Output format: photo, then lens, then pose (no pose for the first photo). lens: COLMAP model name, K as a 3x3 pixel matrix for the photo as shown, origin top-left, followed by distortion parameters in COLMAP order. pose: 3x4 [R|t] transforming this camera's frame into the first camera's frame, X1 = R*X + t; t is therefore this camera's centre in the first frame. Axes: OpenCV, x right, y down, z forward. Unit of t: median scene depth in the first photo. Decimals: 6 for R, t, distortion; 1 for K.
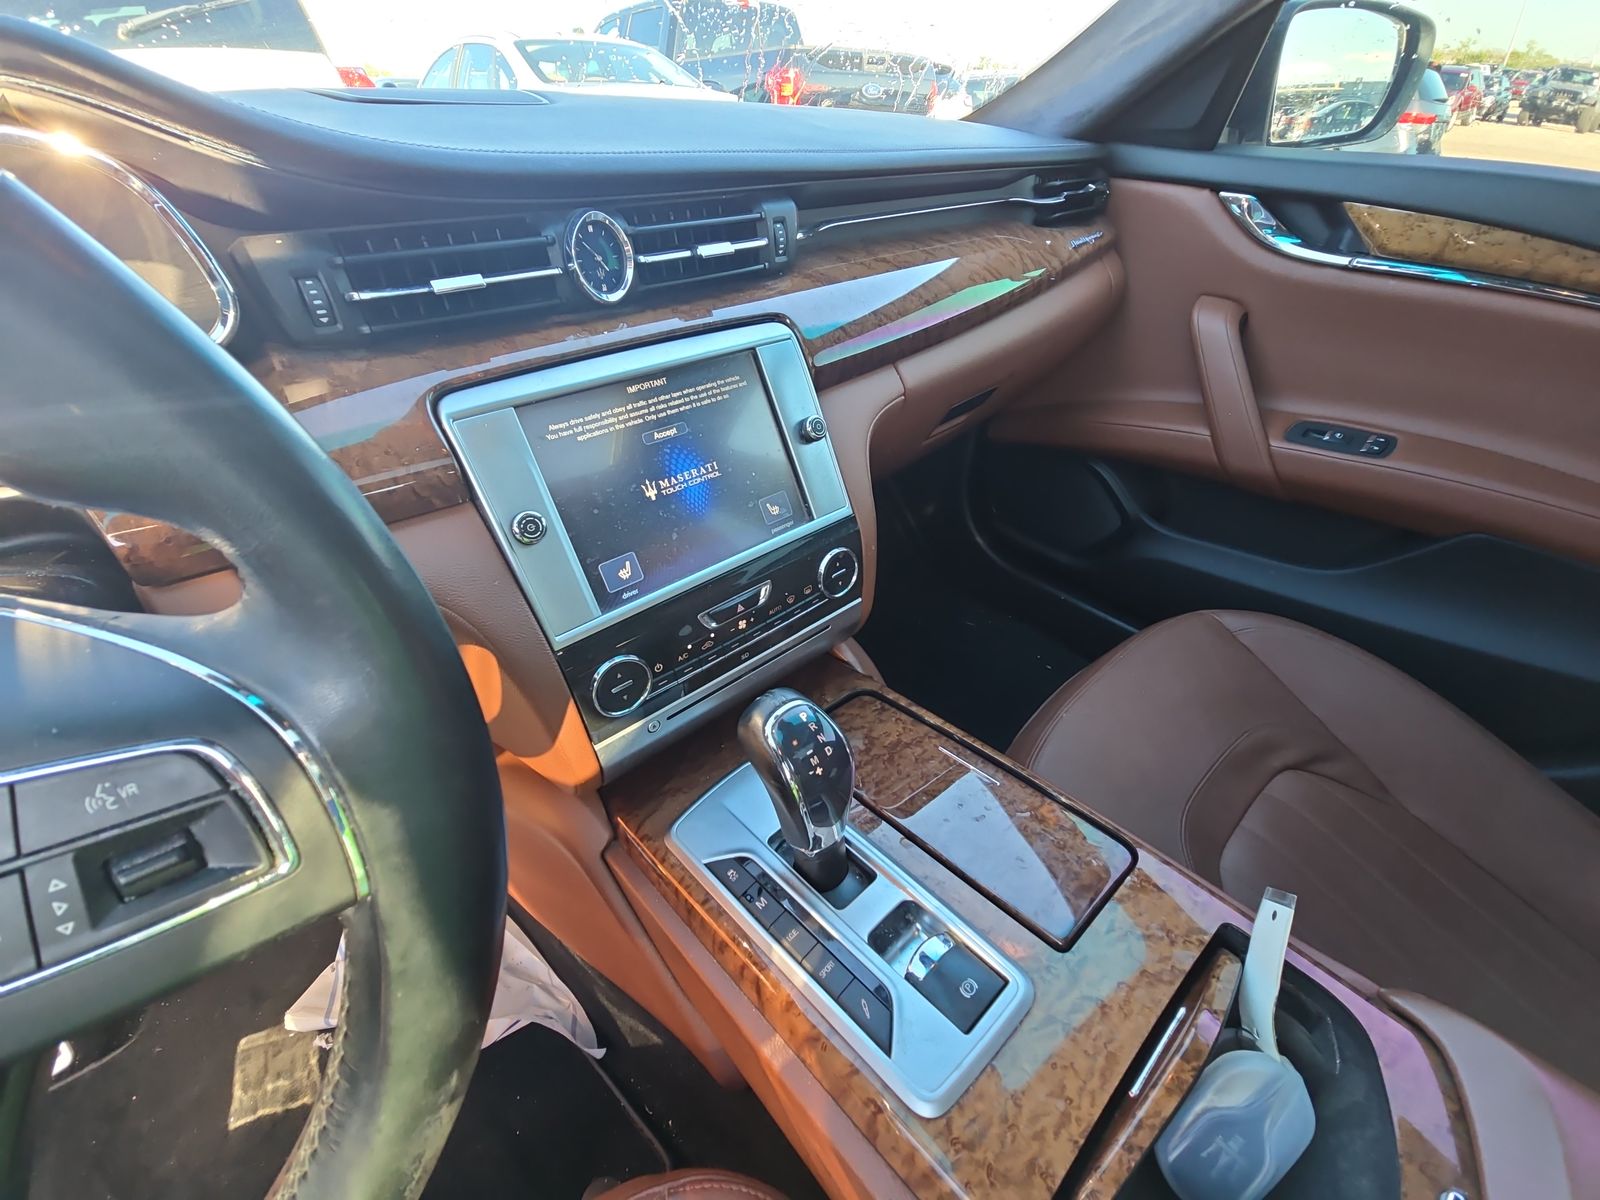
lens RADIAL K [[650.1, 0, 798.0], [0, 650.1, 604.5], [0, 0, 1]] dist [0.000203, -0.000135]
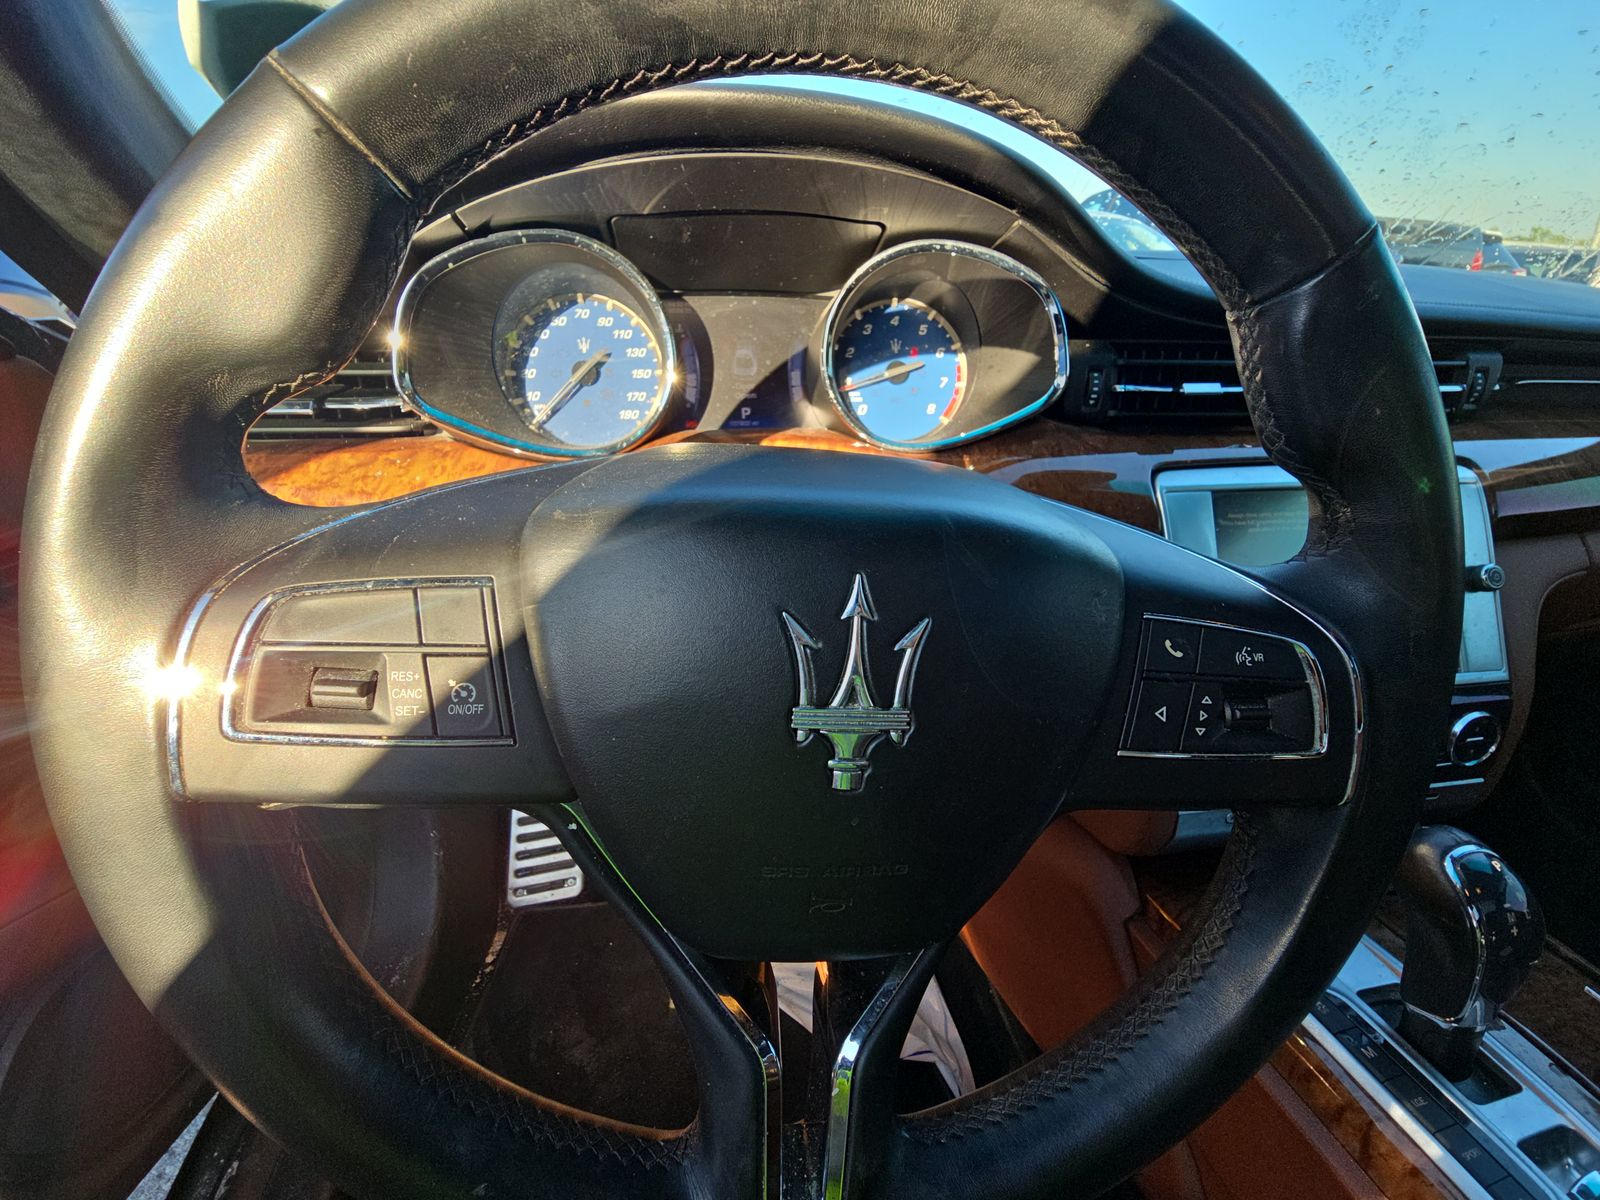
lens RADIAL K [[681.5, 0, 799.0], [0, 681.5, 592.7], [0, 0, 1]] dist [-0.018419, -0.001787]
pose [[0.838500, 0.255751, -0.481154, -0.336129], [-0.341546, 0.934702, -0.098379, 0.175109], [0.424575, 0.246828, 0.871098, -0.229693]]
